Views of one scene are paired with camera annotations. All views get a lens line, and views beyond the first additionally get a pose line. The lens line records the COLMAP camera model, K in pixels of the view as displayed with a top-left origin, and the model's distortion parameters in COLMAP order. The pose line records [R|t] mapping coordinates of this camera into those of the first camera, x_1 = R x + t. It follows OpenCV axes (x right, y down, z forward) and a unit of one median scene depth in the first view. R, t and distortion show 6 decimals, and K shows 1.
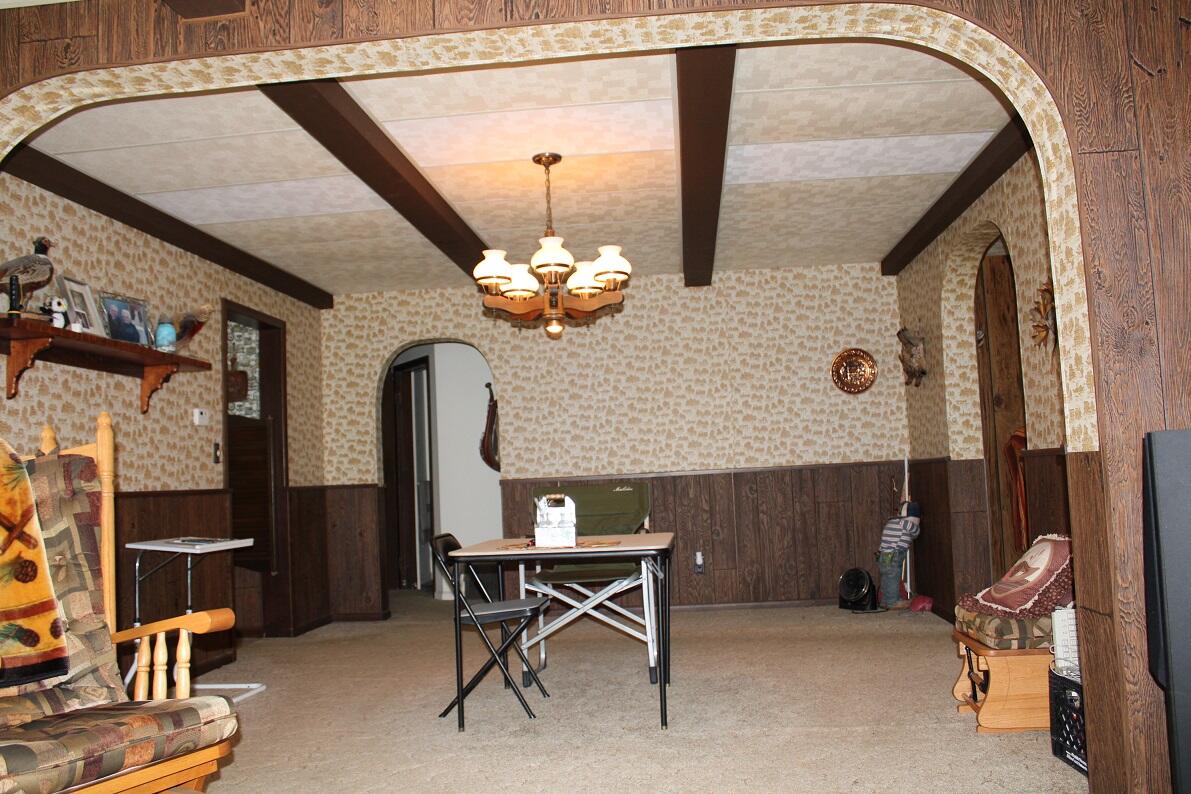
lens RADIAL K [[1045.1, 0, 598.0], [0, 1045.1, 398.3], [0, 0, 1]] dist [-0.007473, -0.002621]
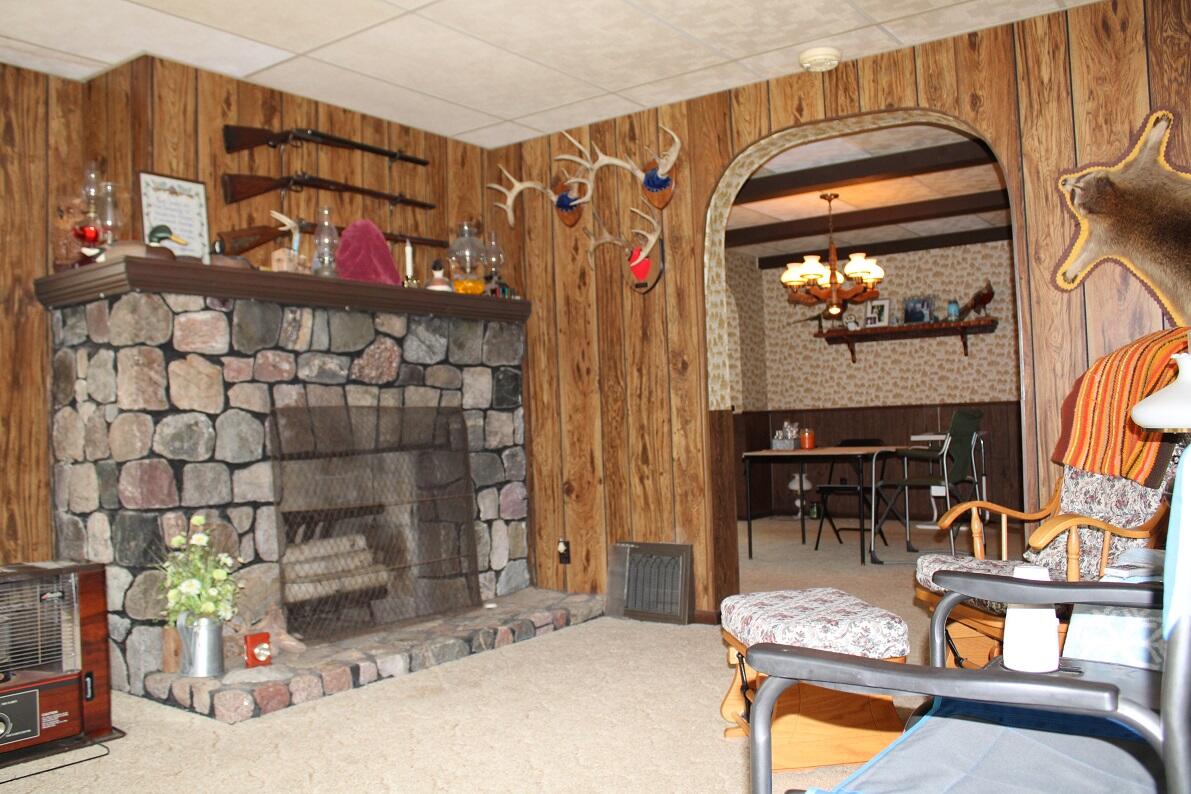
lens RADIAL K [[1045.1, 0, 597.0], [0, 1045.1, 395.4], [0, 0, 1]] dist [-0.007473, -0.002621]
pose [[-0.528169, 0.036929, -0.848336, 1.338547], [0.121166, 0.992108, -0.032250, 0.061456], [0.840450, -0.119823, -0.528476, 1.427825]]
